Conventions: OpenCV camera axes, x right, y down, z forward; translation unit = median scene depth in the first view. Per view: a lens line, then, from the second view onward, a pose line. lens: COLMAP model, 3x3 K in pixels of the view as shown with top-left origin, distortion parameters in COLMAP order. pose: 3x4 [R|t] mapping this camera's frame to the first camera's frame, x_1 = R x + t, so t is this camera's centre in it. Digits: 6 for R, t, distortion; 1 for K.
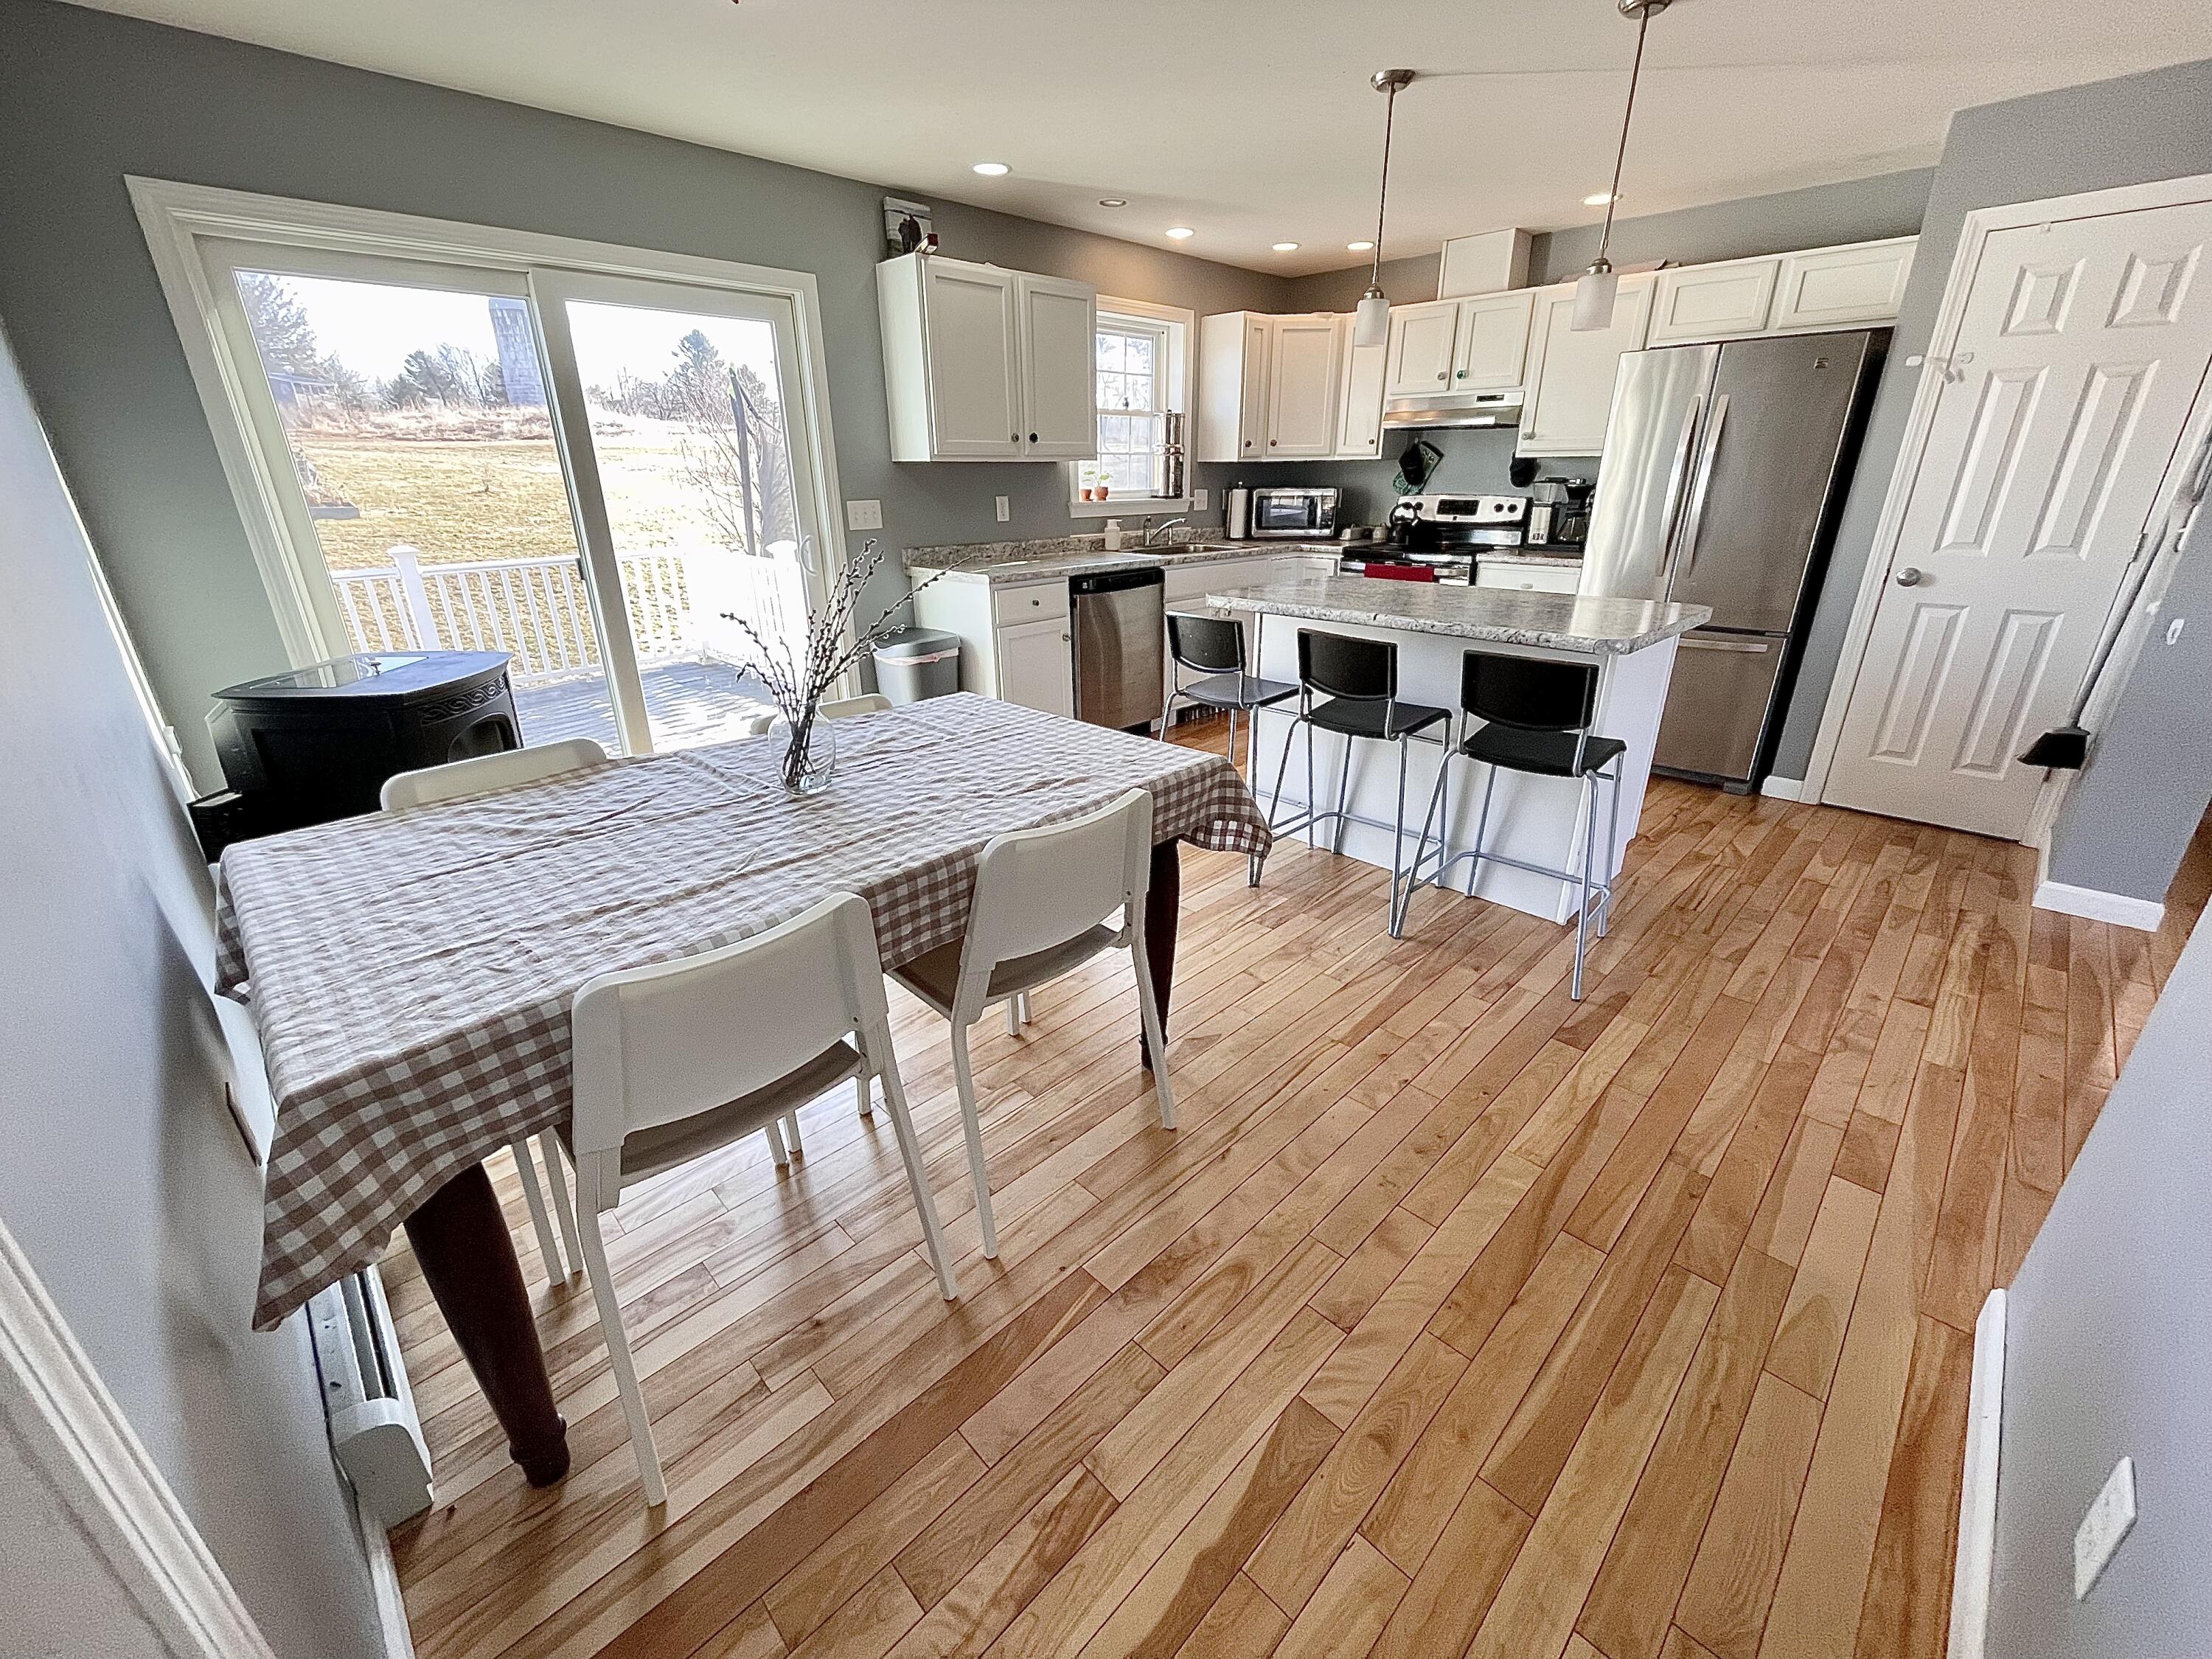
lens RADIAL K [[893.5, 0, 1103.8], [0, 893.5, 824.2], [0, 0, 1]] dist [-0.001240, -0.000616]
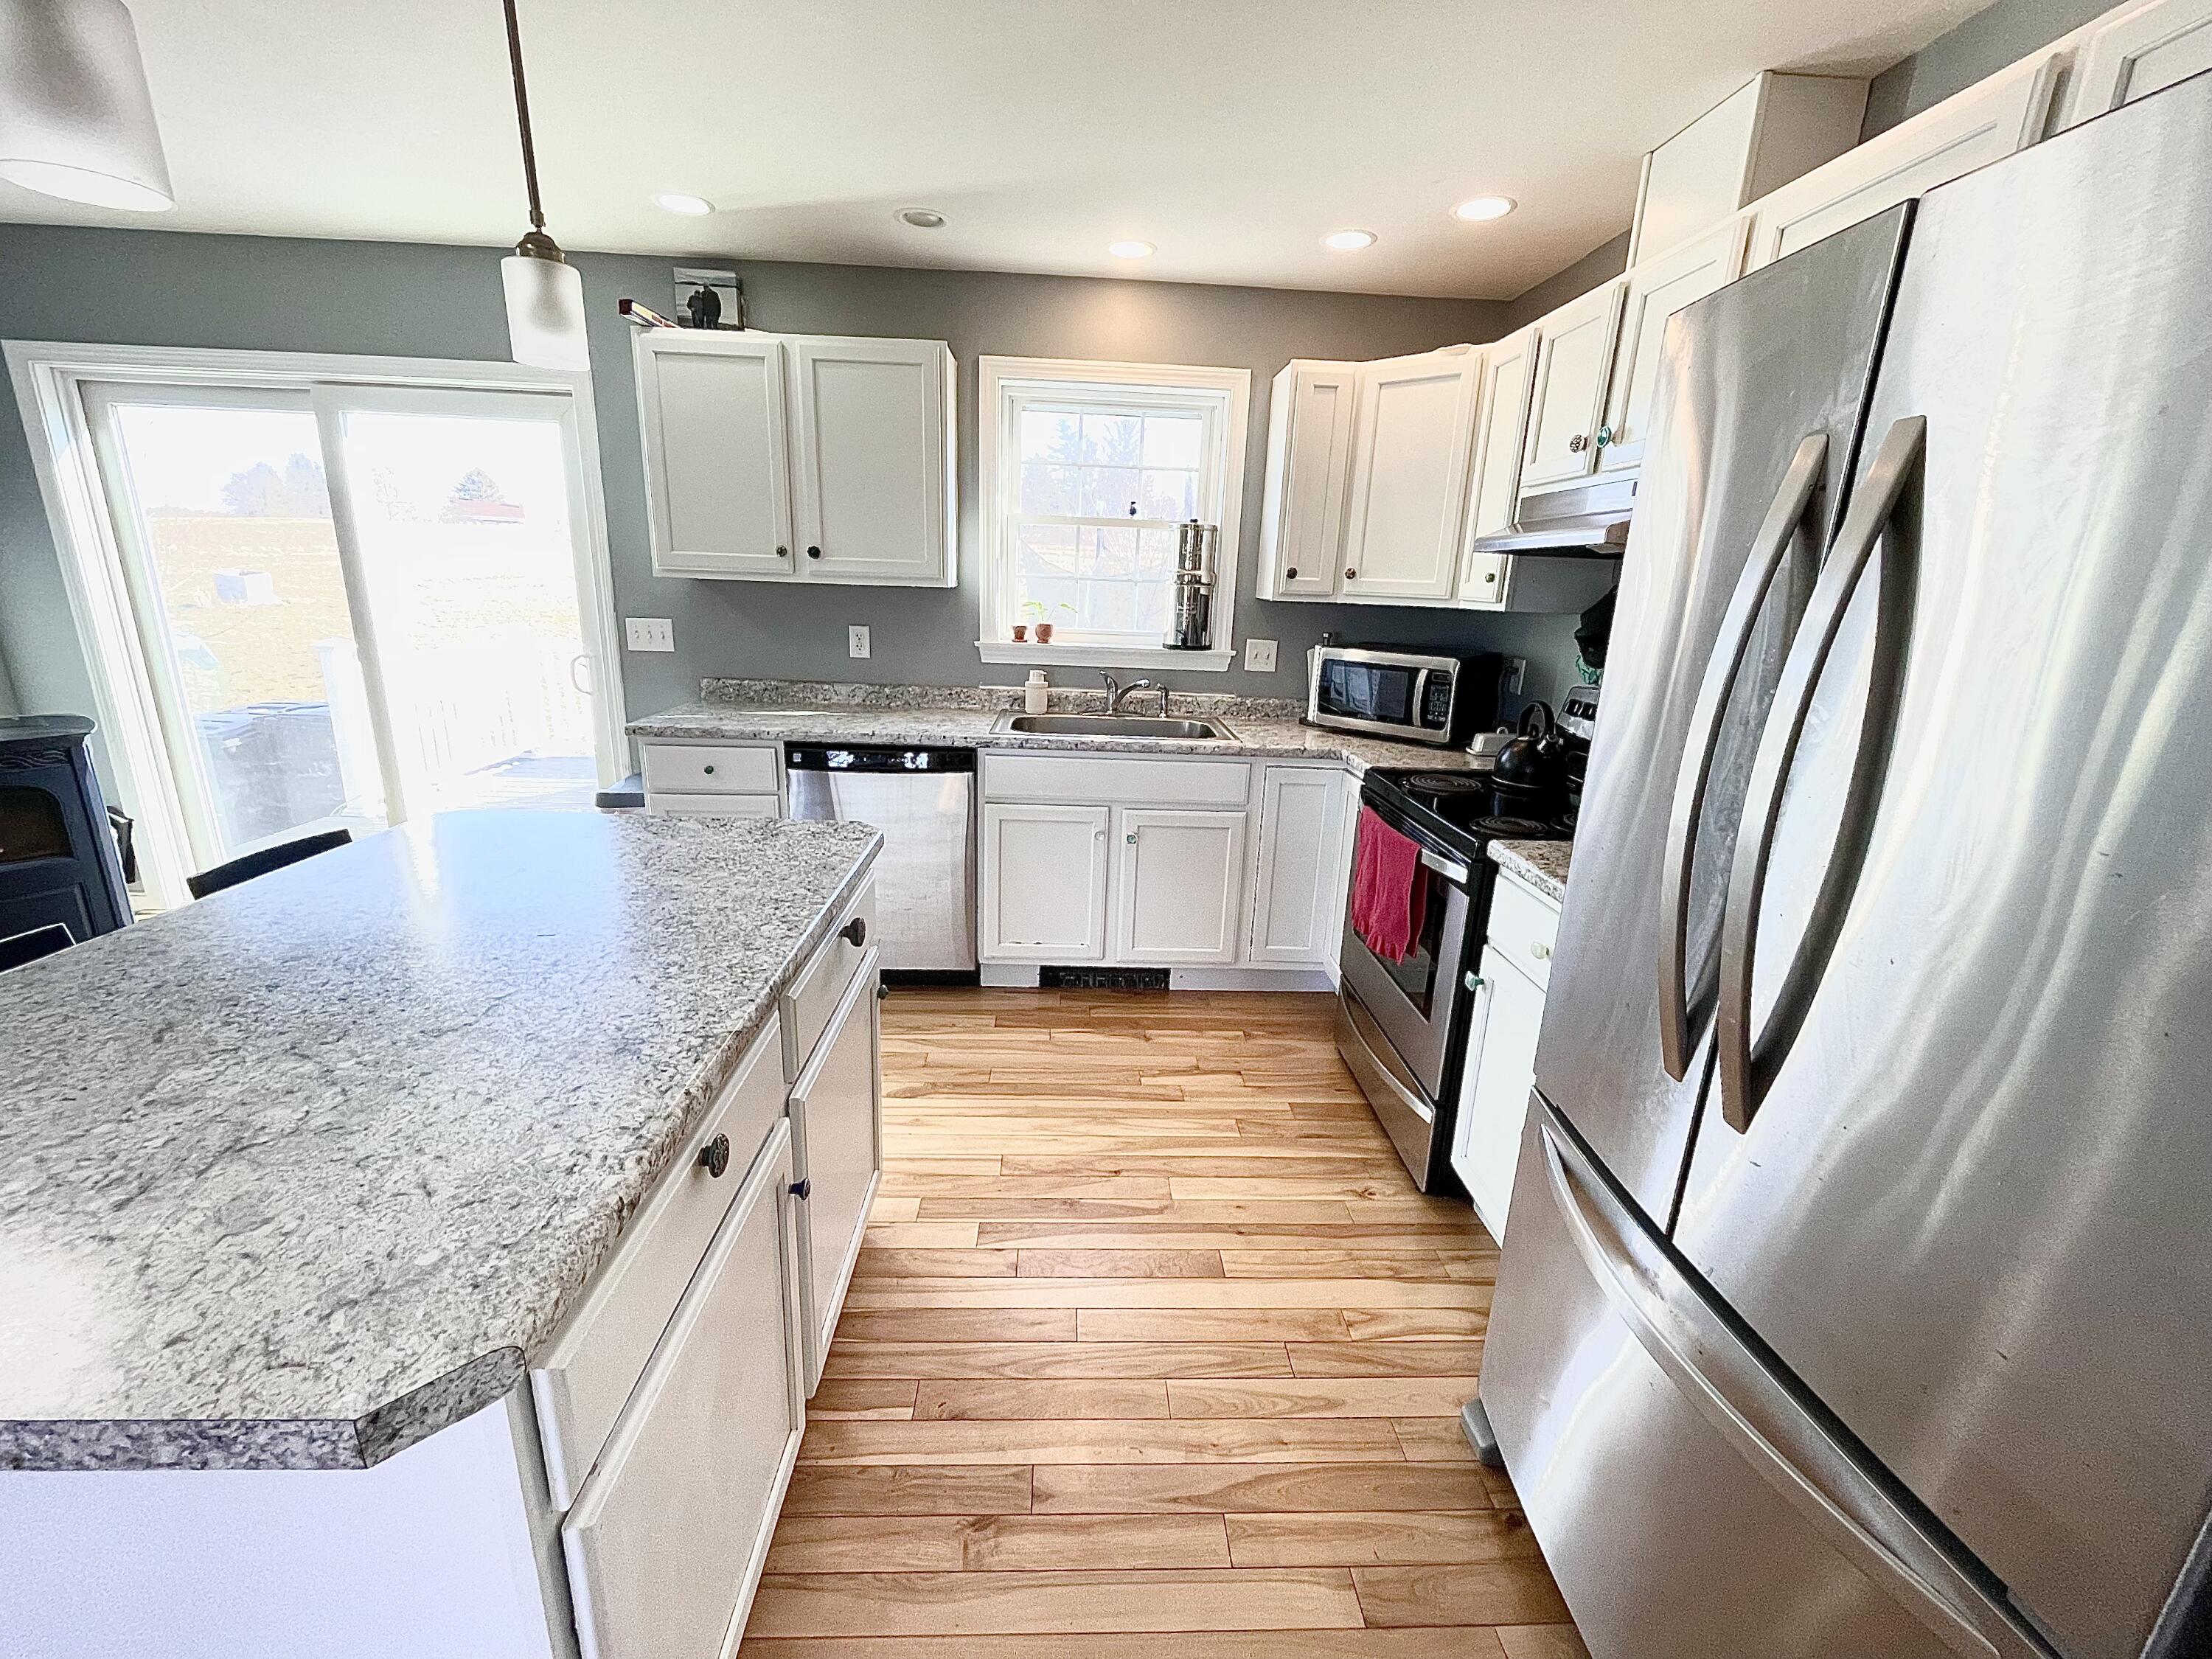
lens RADIAL K [[893.5, 0, 1103.8], [0, 893.5, 824.2], [0, 0, 1]] dist [-0.001240, -0.000616]
pose [[0.738236, 0.214886, -0.639400, 0.526405], [-0.288768, 0.957328, -0.011672, -0.241341], [0.609607, 0.193255, 0.768786, 0.540615]]
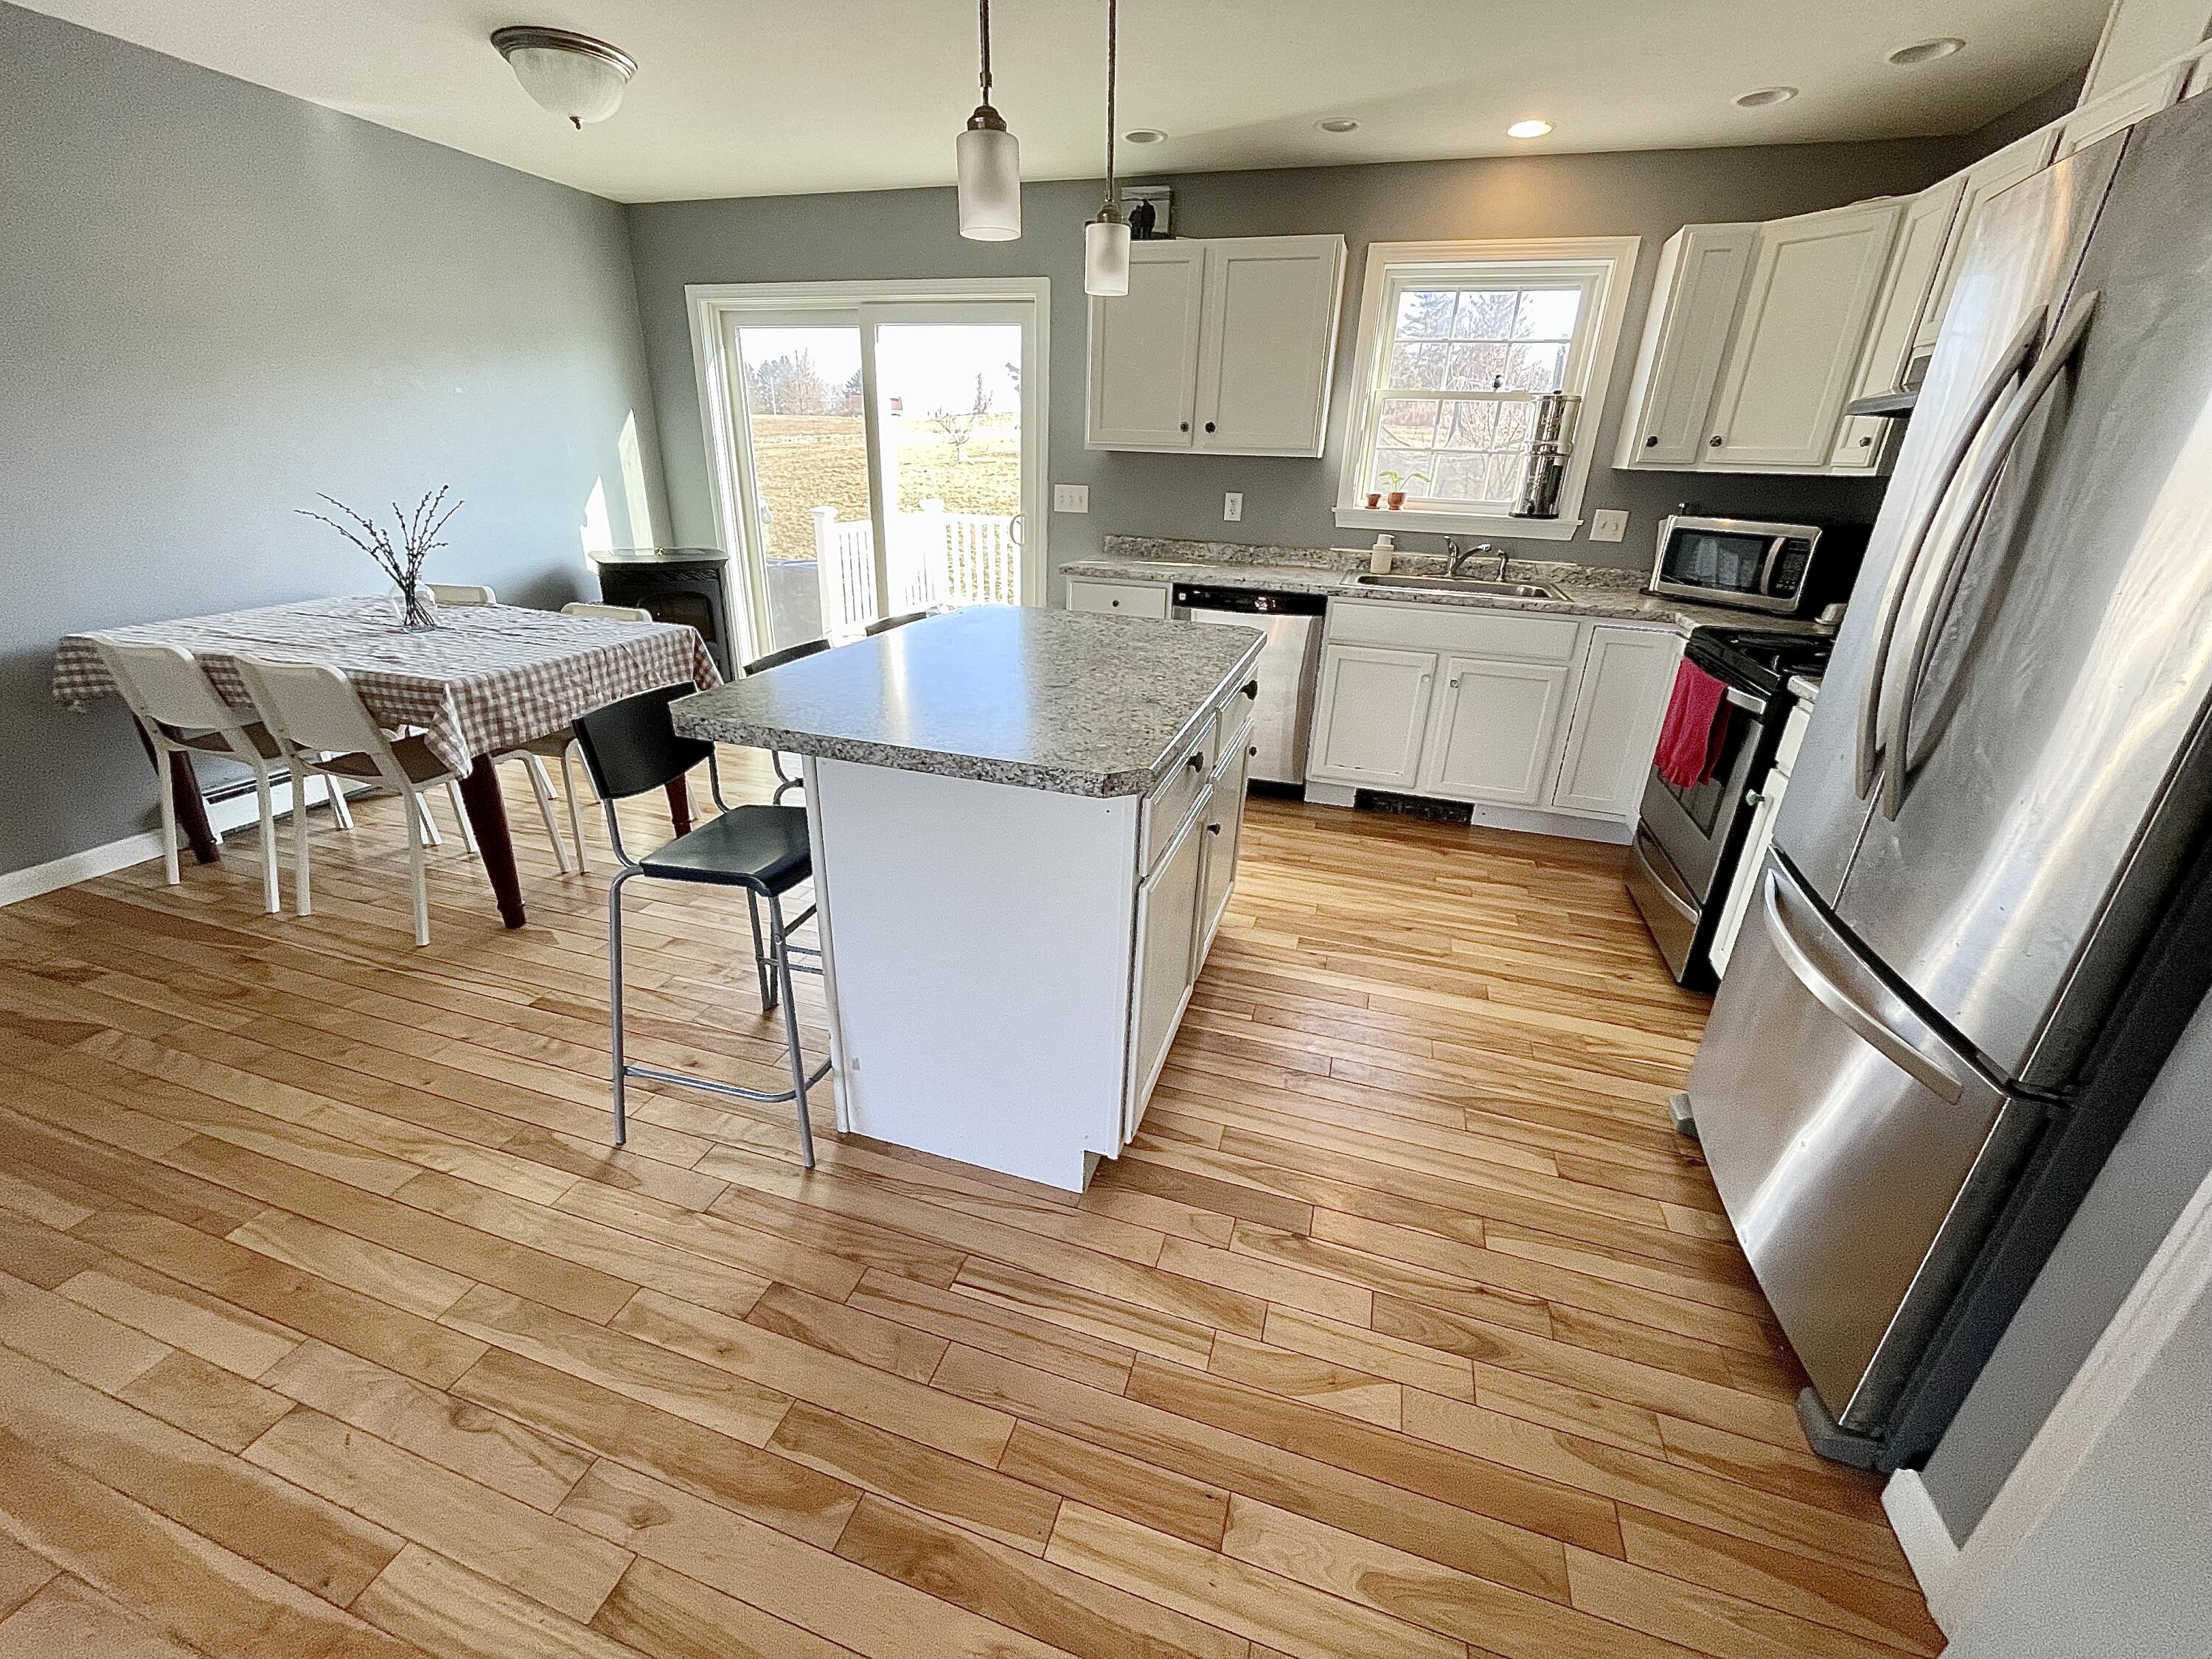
lens RADIAL K [[893.5, 0, 1103.8], [0, 893.5, 824.2], [0, 0, 1]] dist [-0.001240, -0.000616]
pose [[0.465841, 0.362655, -0.807139, 0.632787], [-0.360423, 0.910826, 0.201224, -0.184238], [0.808138, 0.197173, 0.555009, 0.430687]]
